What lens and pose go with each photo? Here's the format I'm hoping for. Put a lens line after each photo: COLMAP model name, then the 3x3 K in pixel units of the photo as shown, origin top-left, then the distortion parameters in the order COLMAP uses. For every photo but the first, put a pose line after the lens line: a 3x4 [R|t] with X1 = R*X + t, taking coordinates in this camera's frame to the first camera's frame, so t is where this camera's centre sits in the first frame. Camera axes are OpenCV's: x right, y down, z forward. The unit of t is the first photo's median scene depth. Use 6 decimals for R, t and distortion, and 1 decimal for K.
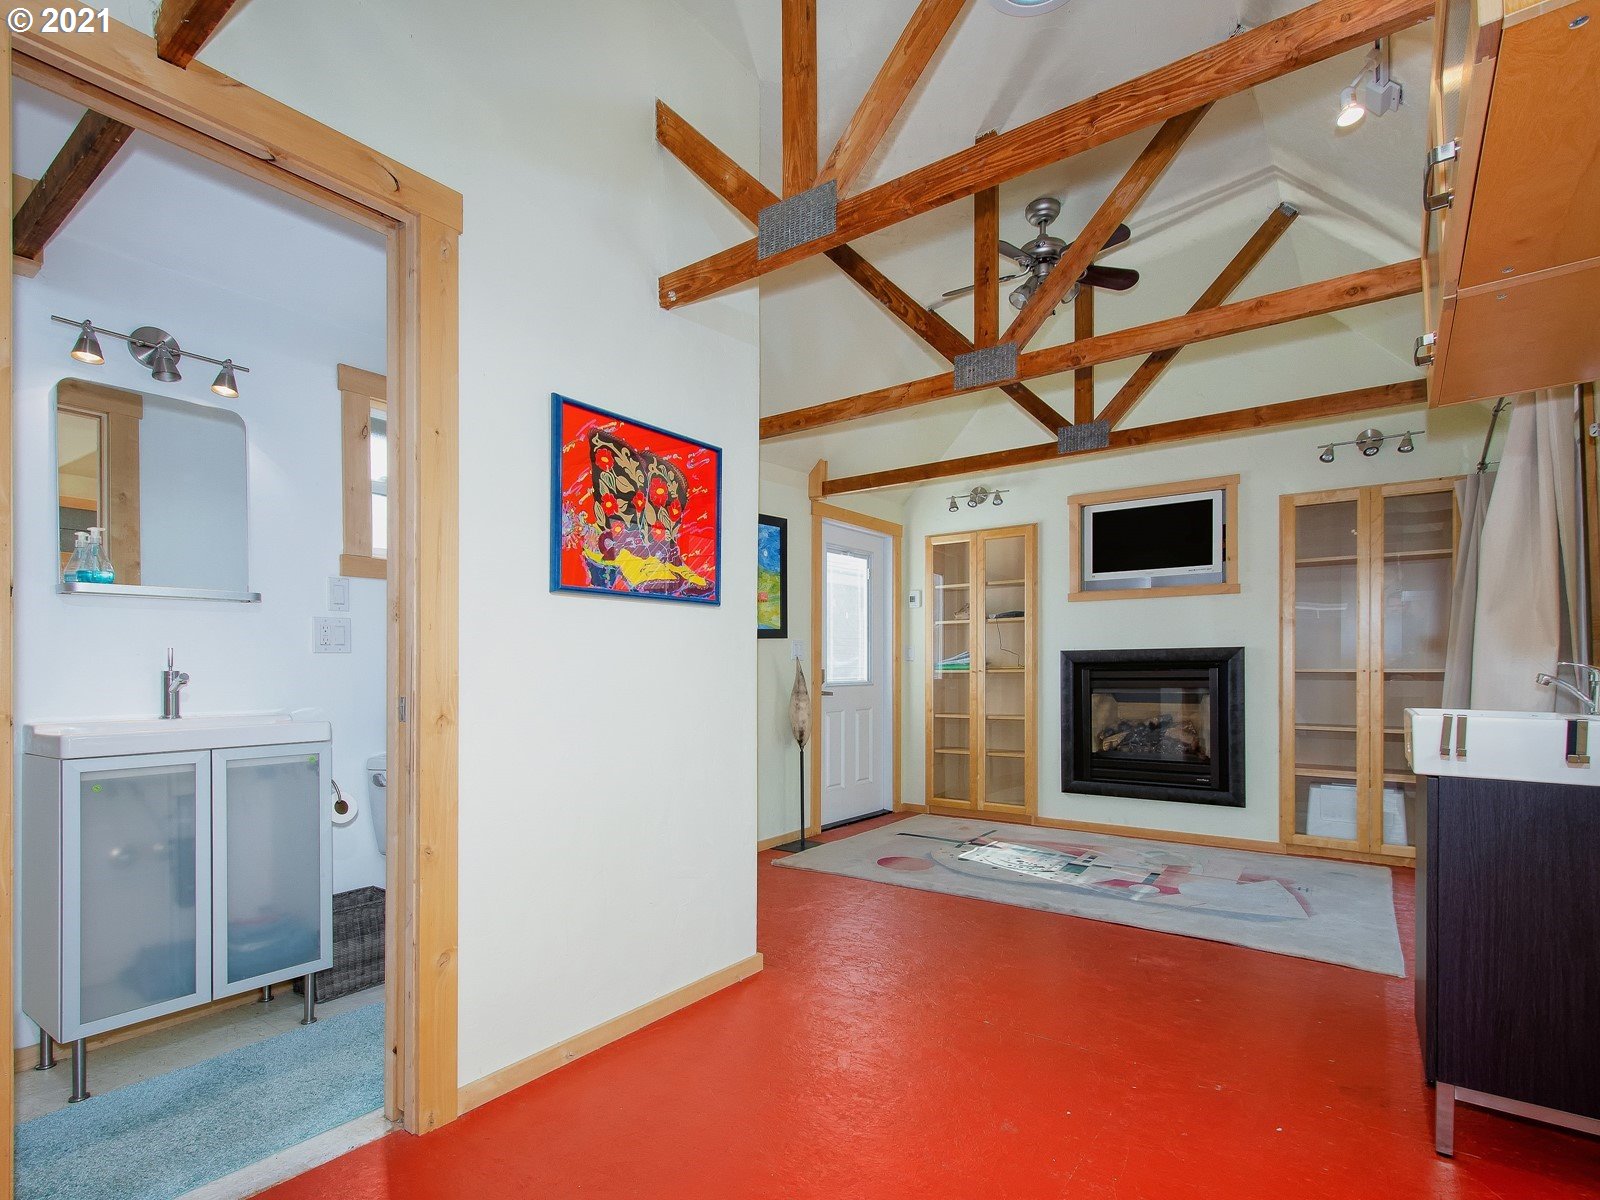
lens RADIAL K [[792.1, 0, 804.4], [0, 792.1, 668.4], [0, 0, 1]] dist [0.001375, 0.000588]
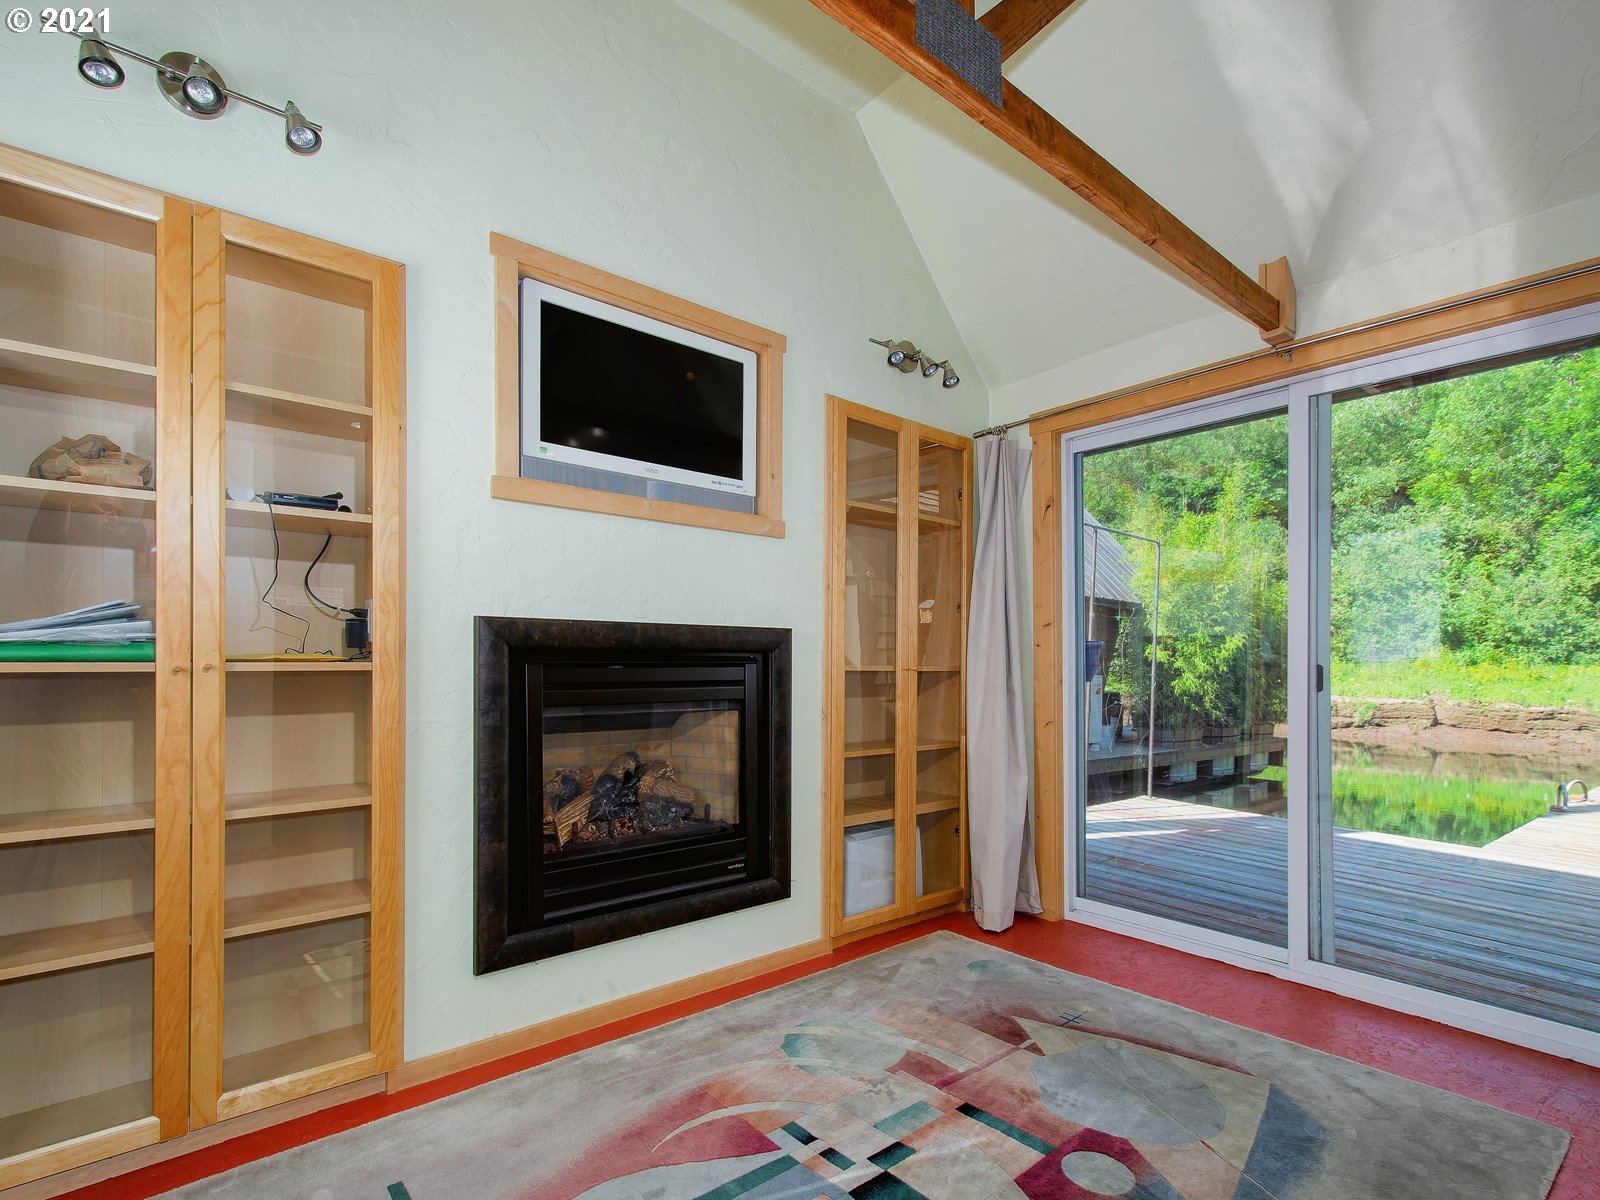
lens RADIAL K [[792.1, 0, 804.4], [0, 792.1, 668.4], [0, 0, 1]] dist [0.001375, 0.000588]
pose [[0.229379, -0.001120, 0.973337, -0.023491], [-0.008969, 0.999954, 0.003264, 0.001015], [-0.973296, -0.009479, 0.229359, 0.808310]]
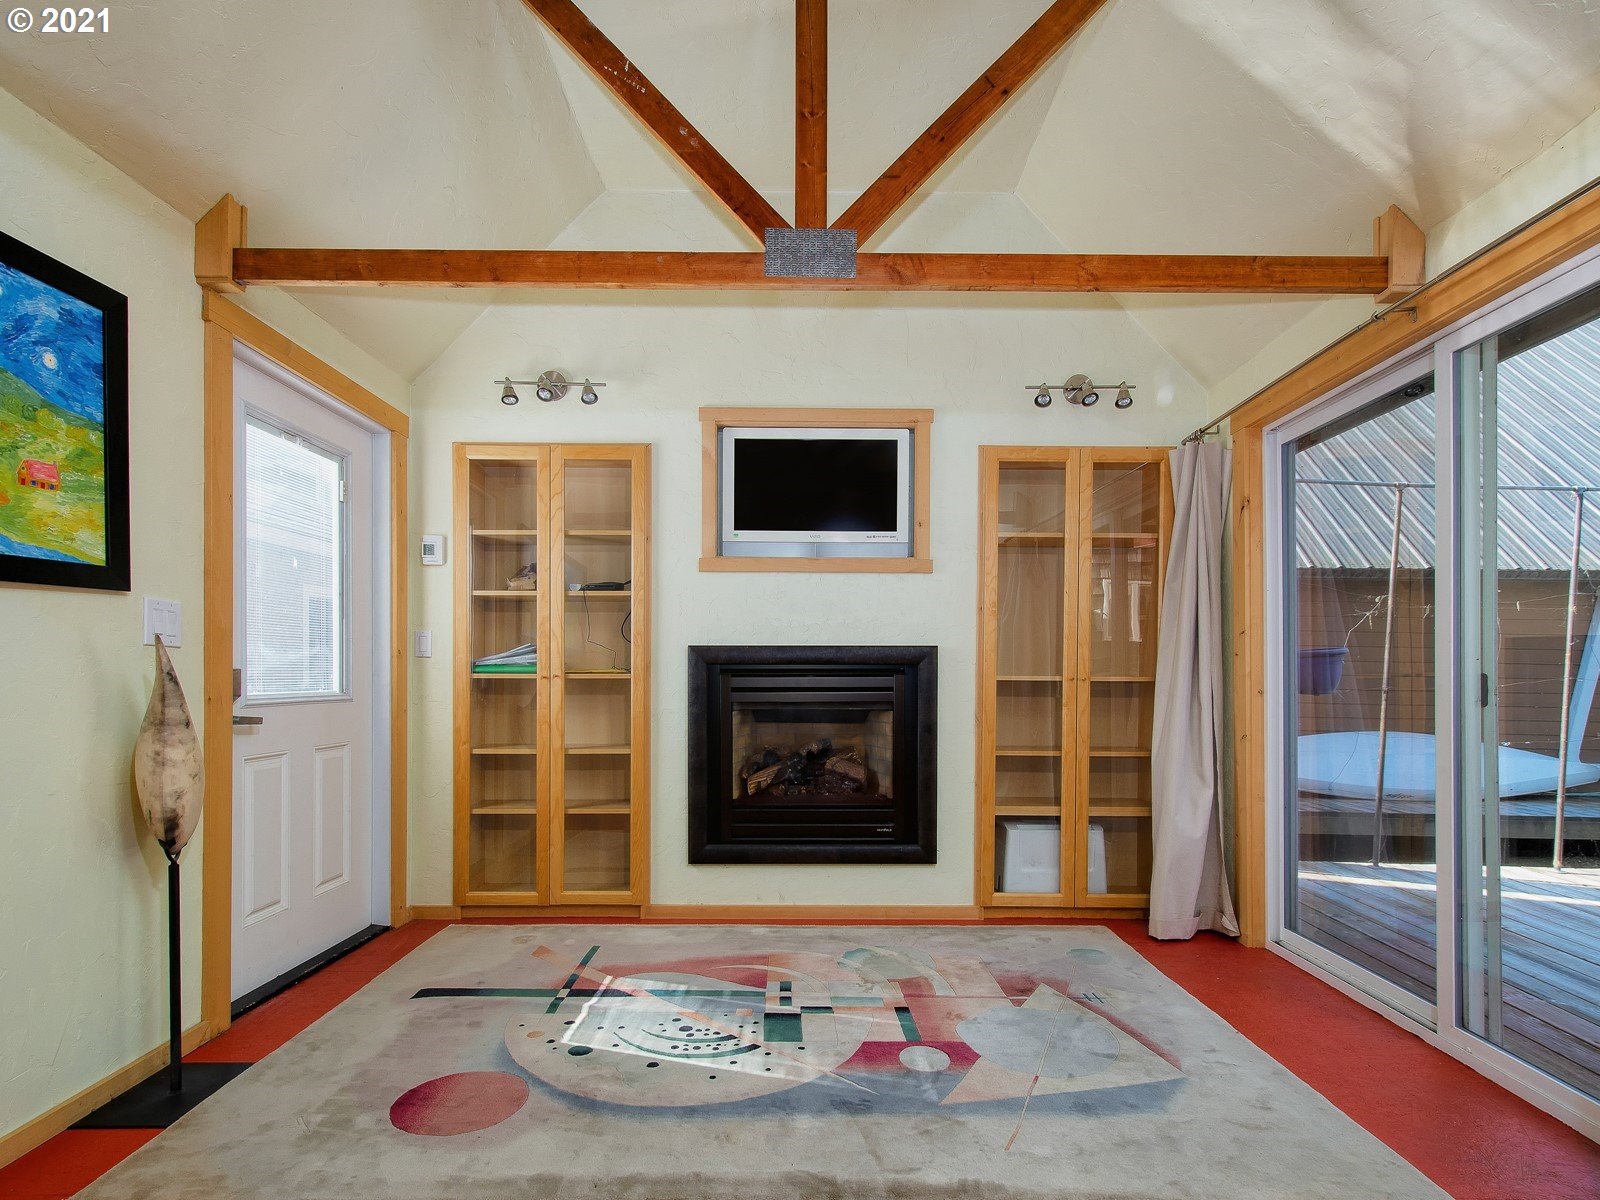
lens RADIAL K [[797.2, 0, 801.3], [0, 797.2, 687.1], [0, 0, 1]] dist [0.003567, -0.000224]
pose [[0.804421, -0.000681, 0.594059, 0.012467], [-0.008466, 0.999885, 0.012610, 0.002922], [-0.593999, -0.015174, 0.804323, 0.453898]]
